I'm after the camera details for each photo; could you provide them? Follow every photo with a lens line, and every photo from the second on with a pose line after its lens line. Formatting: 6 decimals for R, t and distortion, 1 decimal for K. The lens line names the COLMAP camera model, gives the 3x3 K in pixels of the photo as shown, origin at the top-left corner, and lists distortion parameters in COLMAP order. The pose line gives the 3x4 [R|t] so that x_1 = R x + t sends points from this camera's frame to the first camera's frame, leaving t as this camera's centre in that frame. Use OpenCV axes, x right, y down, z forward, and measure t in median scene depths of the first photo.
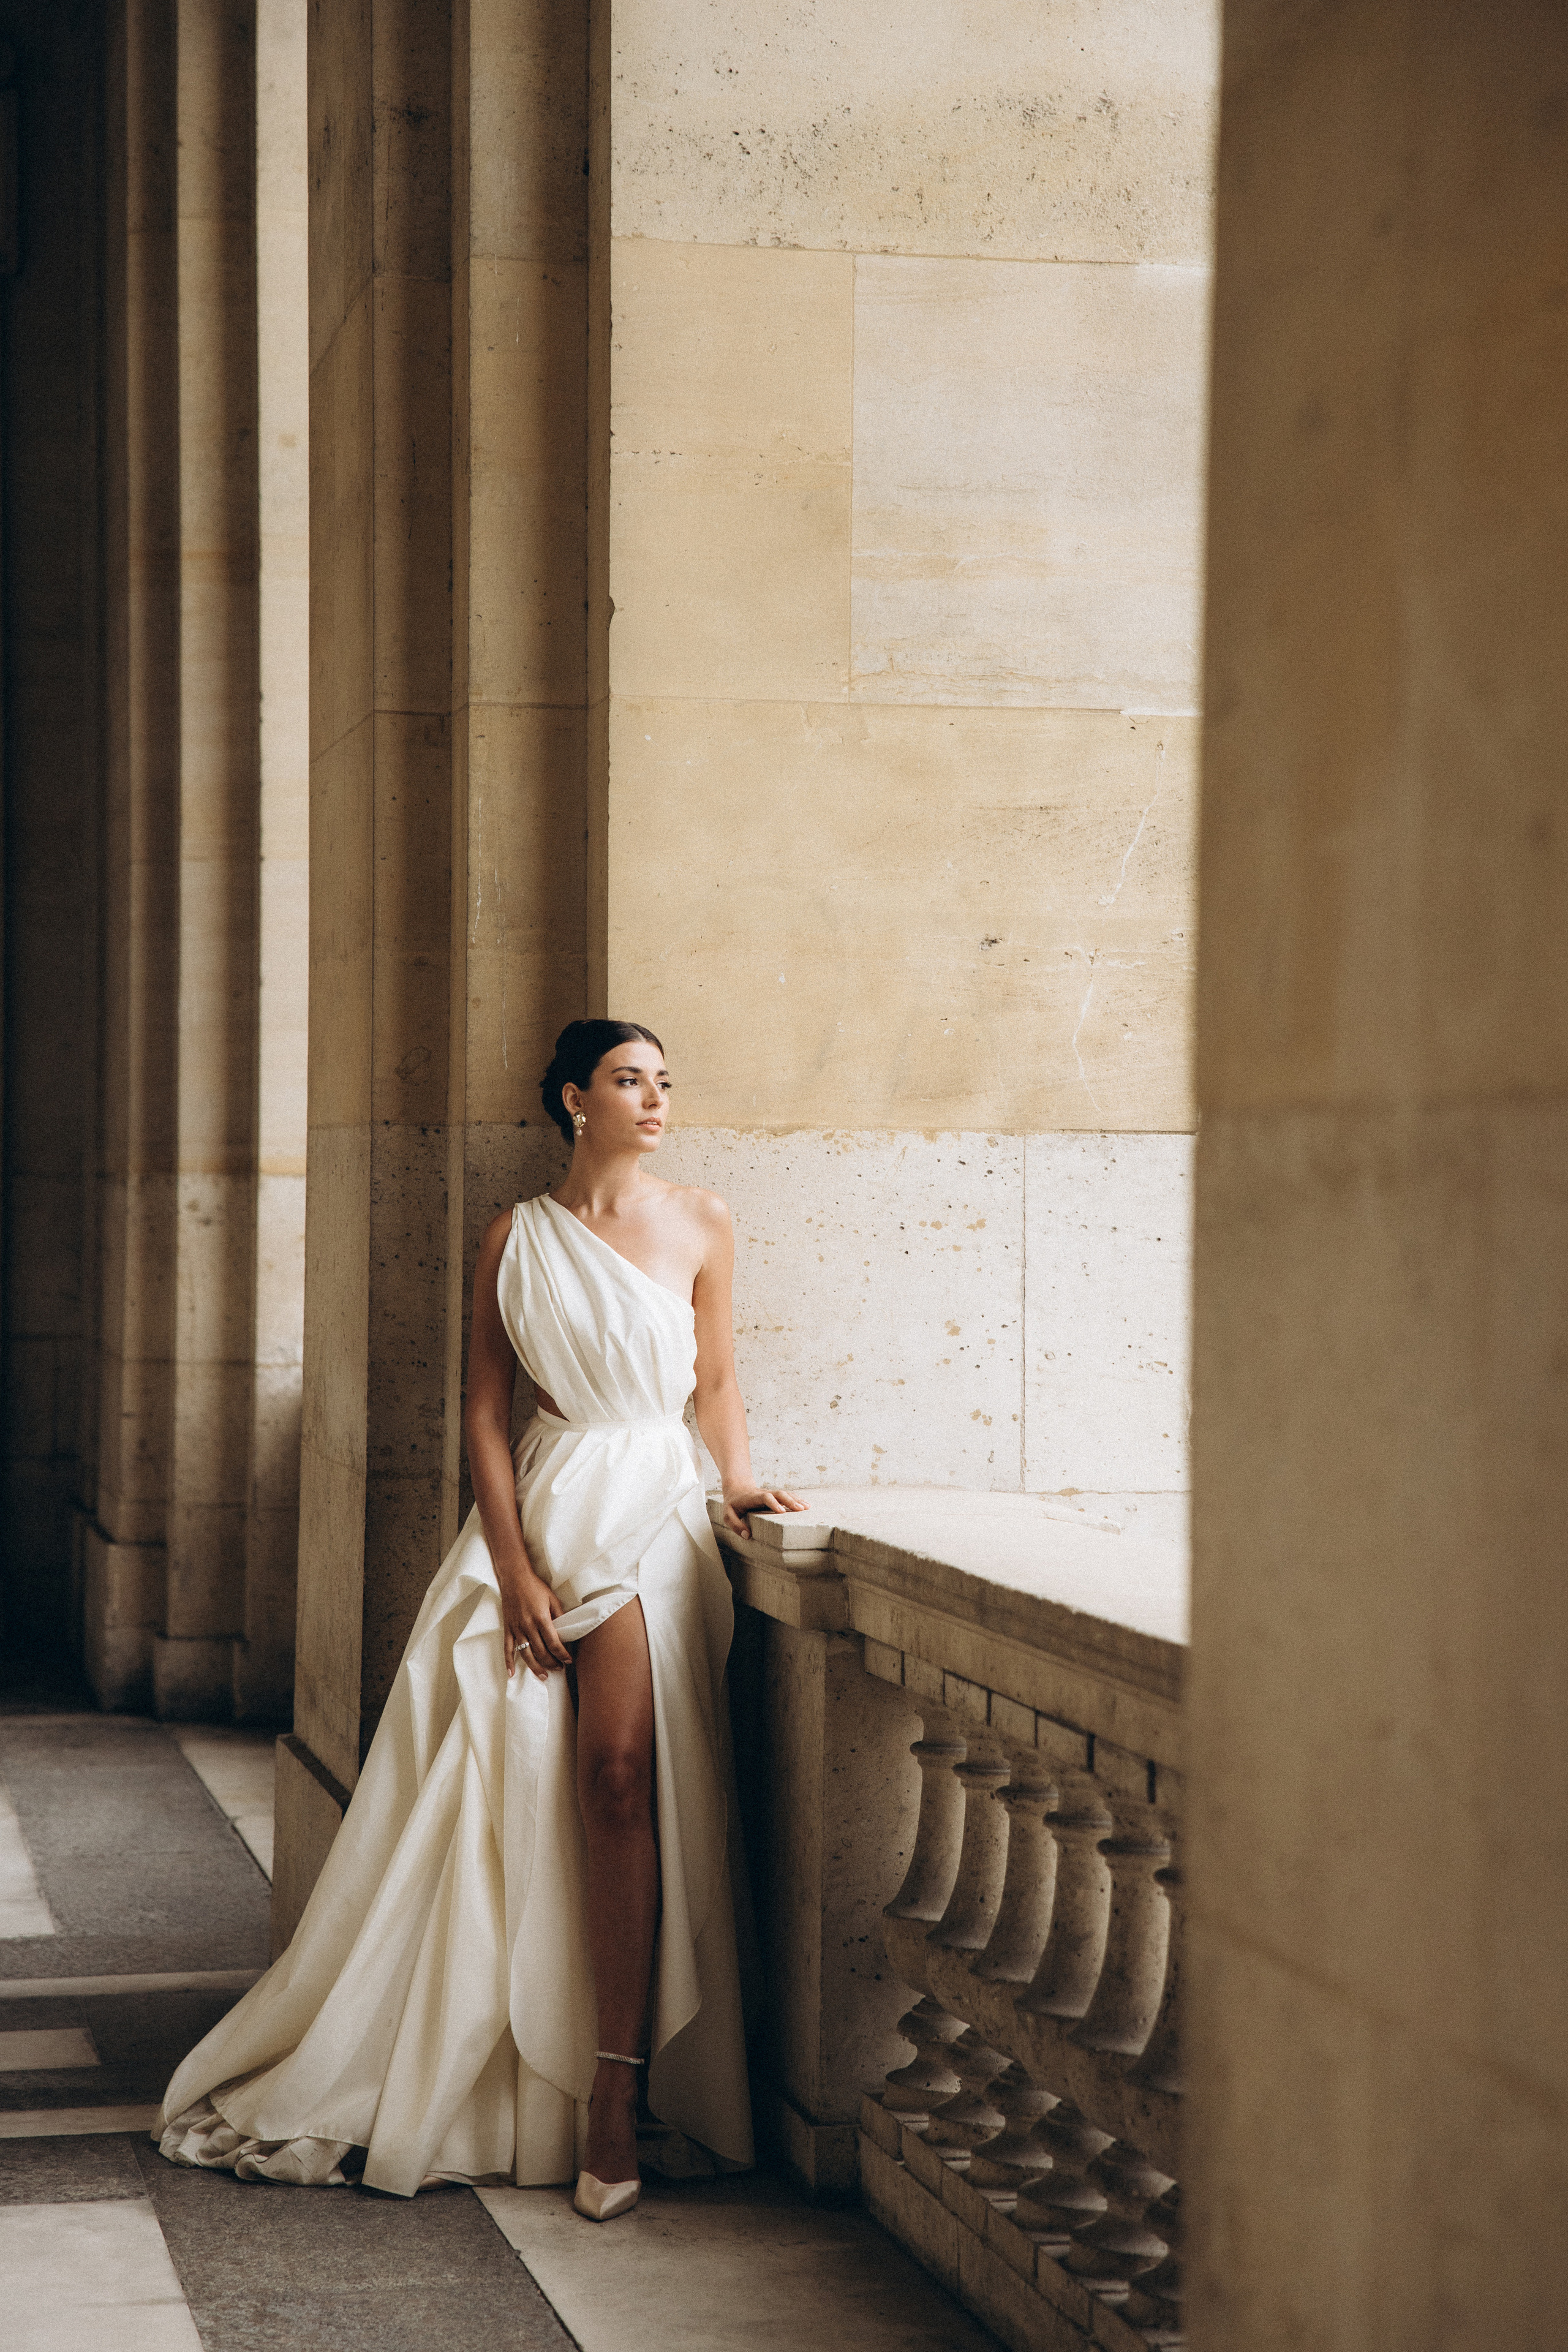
lens RADIAL K [[4700.3, 0, 719.2], [0, 4700.3, 1166.1], [0, 0, 1]] dist [0.701908, 0.000000]
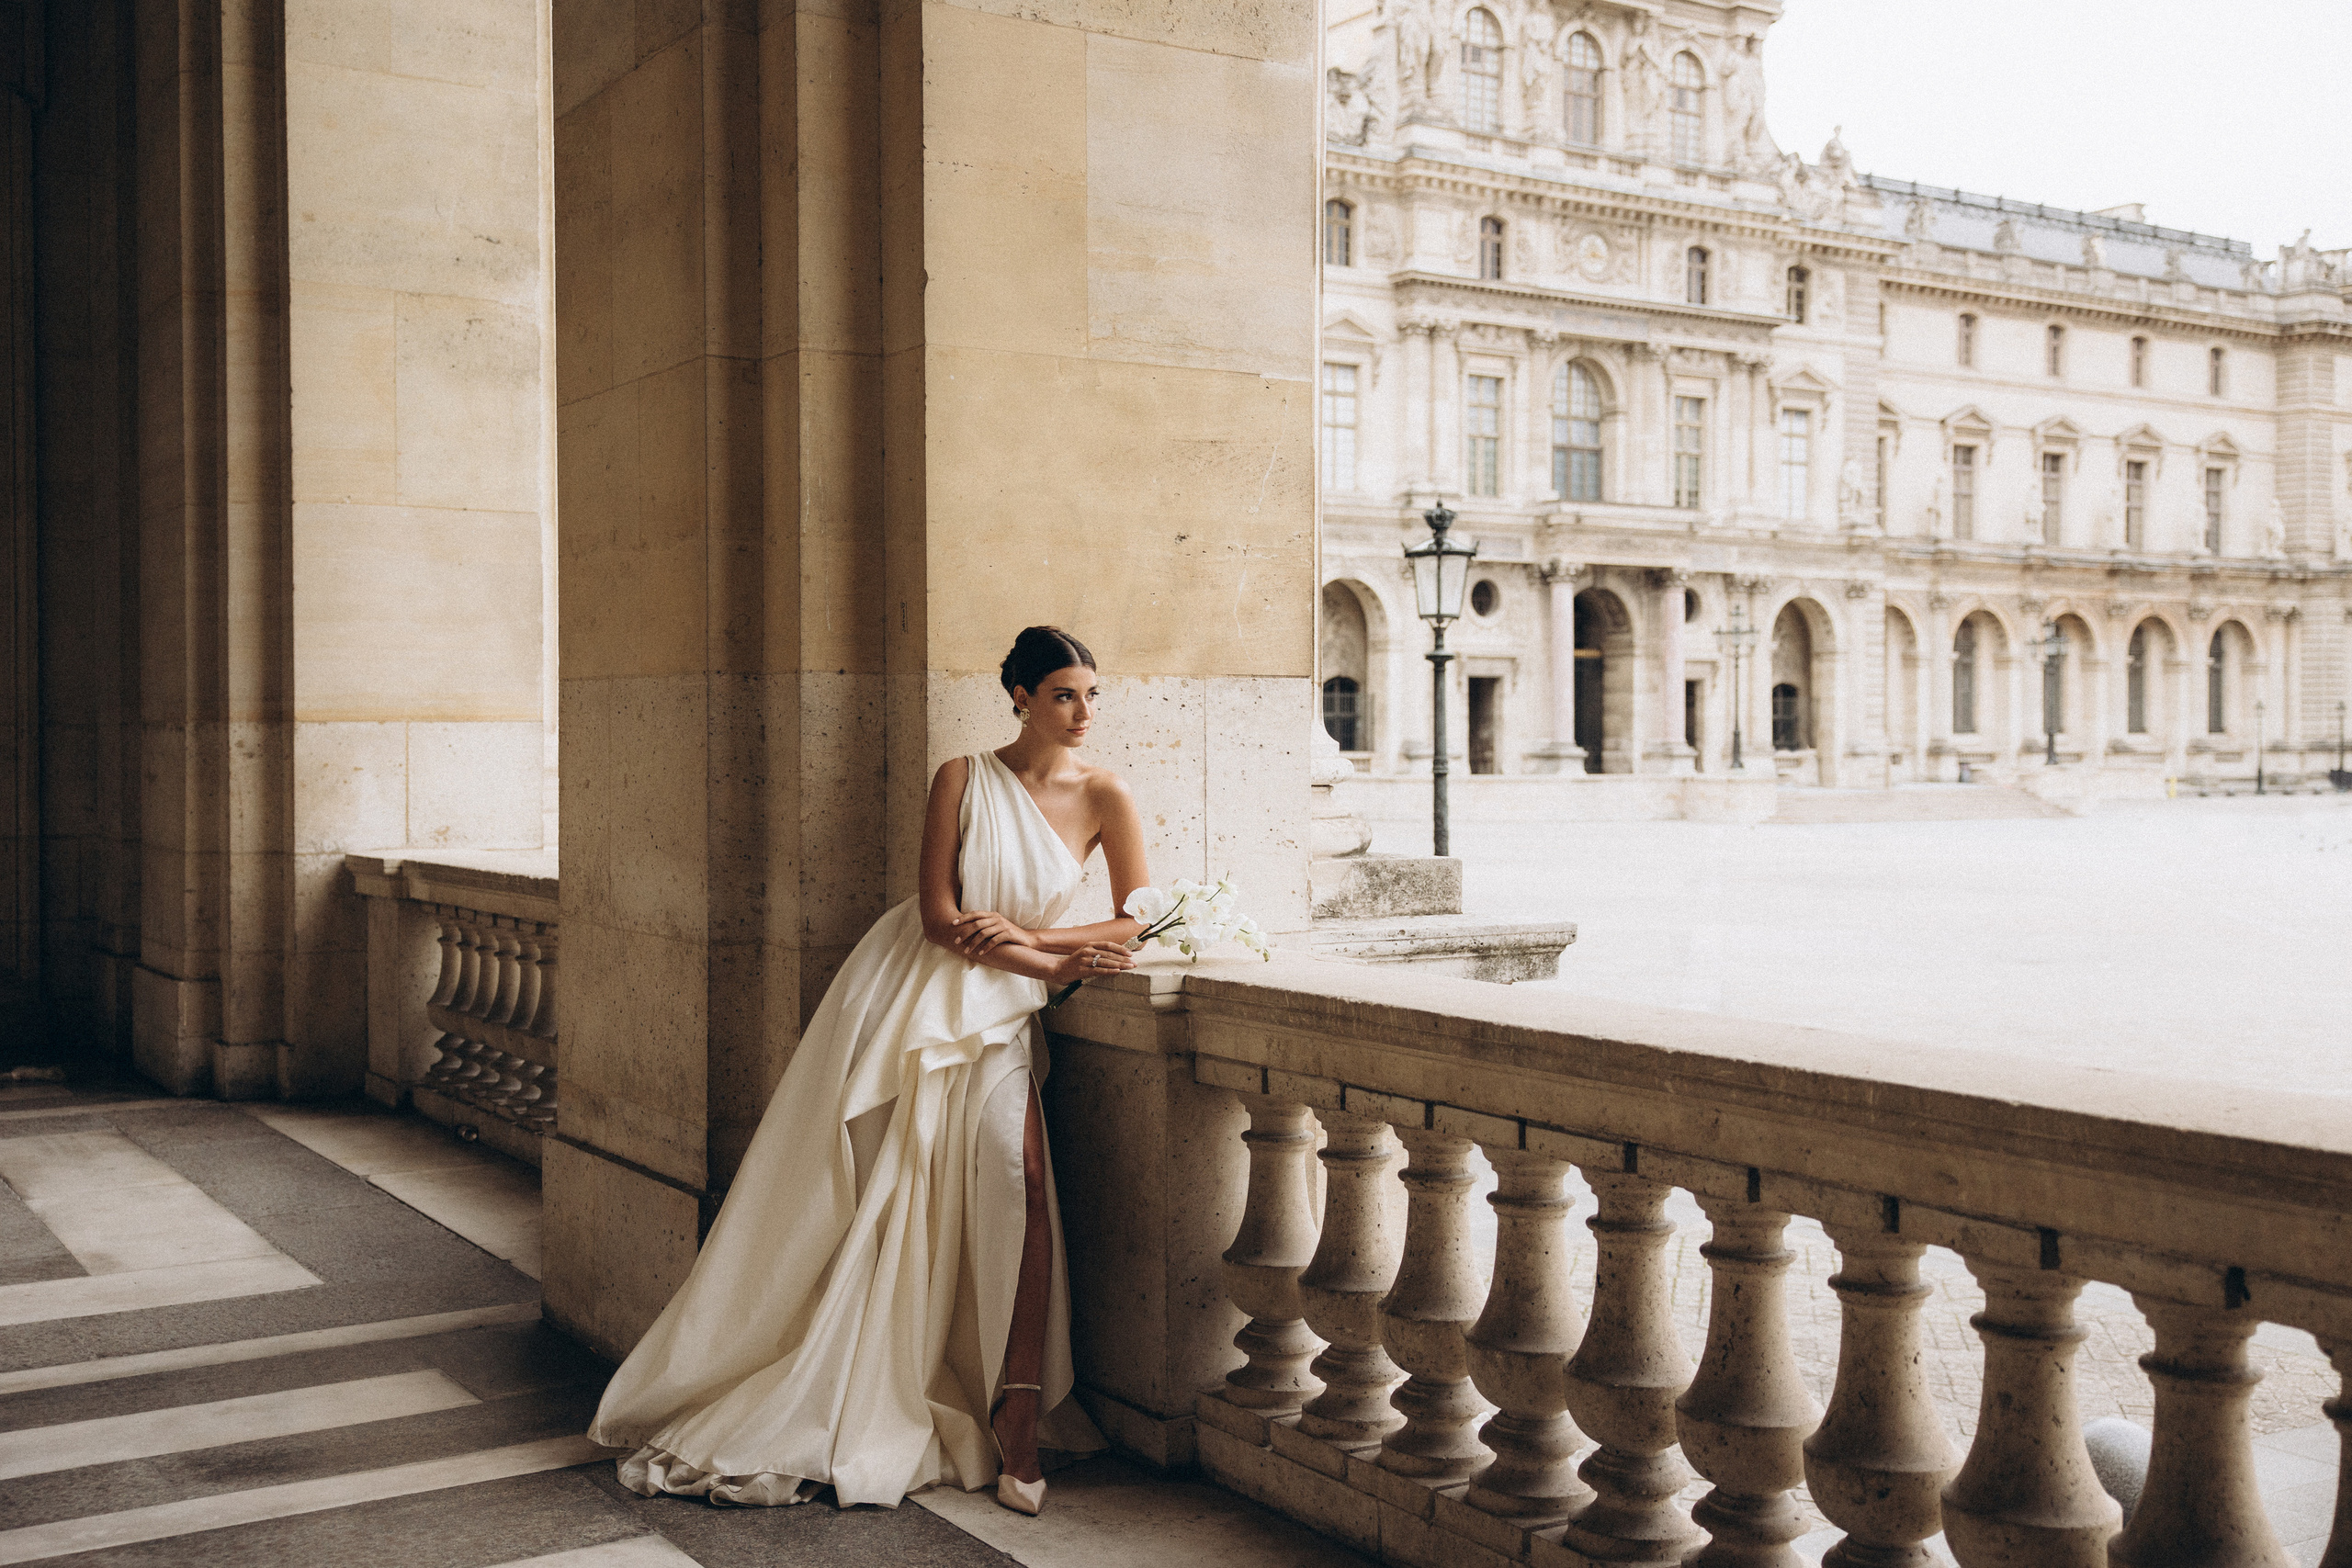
lens RADIAL K [[2505.9, 0, 1186.7], [0, 2505.9, 739.9], [0, 0, 1]] dist [0.133516, 0.000000]
pose [[0.938360, -0.014196, 0.345368, -0.193649], [0.011139, 0.999879, 0.010833, 0.003371], [-0.345480, -0.006319, 0.938405, 0.314443]]
